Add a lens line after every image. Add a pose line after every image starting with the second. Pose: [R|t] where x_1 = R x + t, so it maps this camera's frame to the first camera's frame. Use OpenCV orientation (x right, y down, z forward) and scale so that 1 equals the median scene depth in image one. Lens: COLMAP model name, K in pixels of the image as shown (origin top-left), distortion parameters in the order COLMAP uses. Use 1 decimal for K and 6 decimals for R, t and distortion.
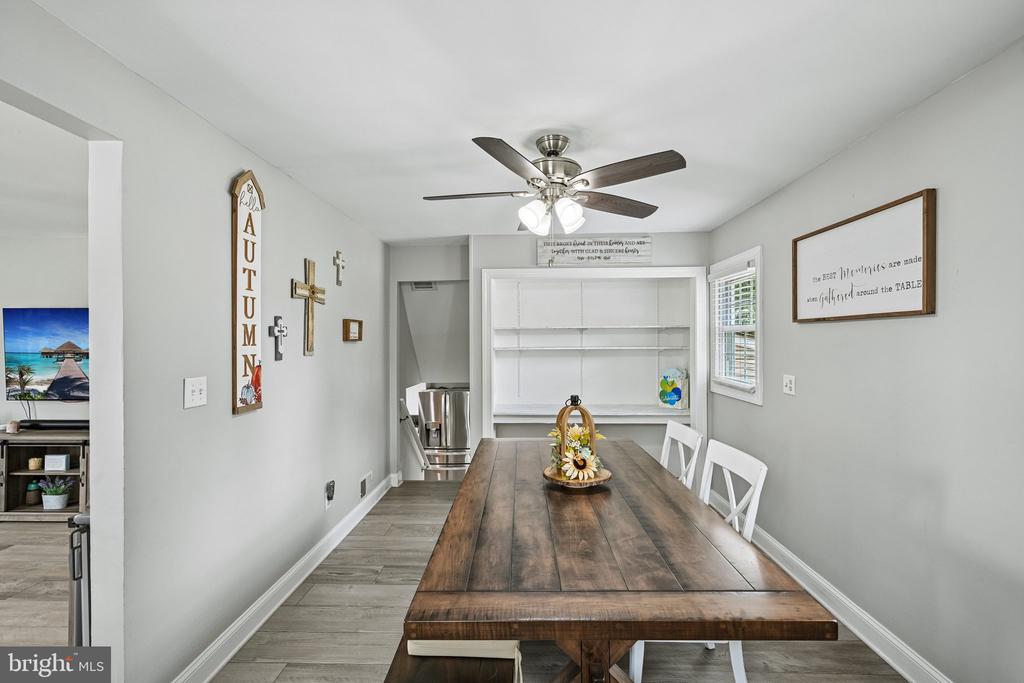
lens RADIAL K [[455.8, 0, 508.3], [0, 455.8, 343.4], [0, 0, 1]] dist [0.000404, -0.001109]
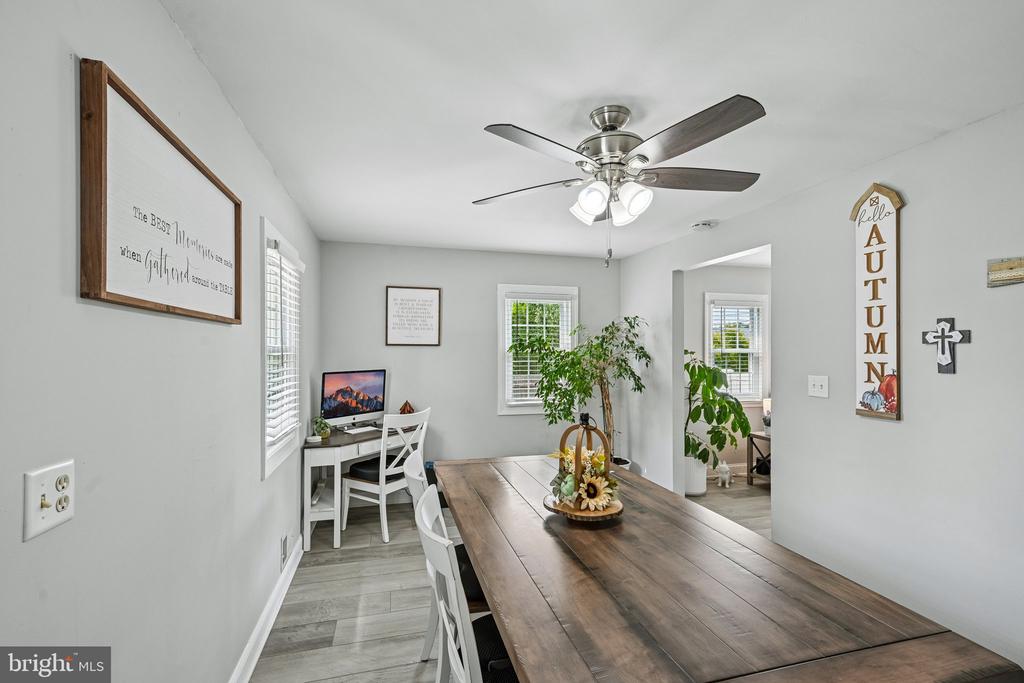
lens RADIAL K [[455.8, 0, 514.3], [0, 455.8, 347.3], [0, 0, 1]] dist [0.000404, -0.001109]
pose [[-0.954625, 0.001160, -0.297807, 0.511312], [0.000678, 0.999998, 0.001722, -0.011856], [0.297808, 0.001442, -0.954625, 1.726776]]
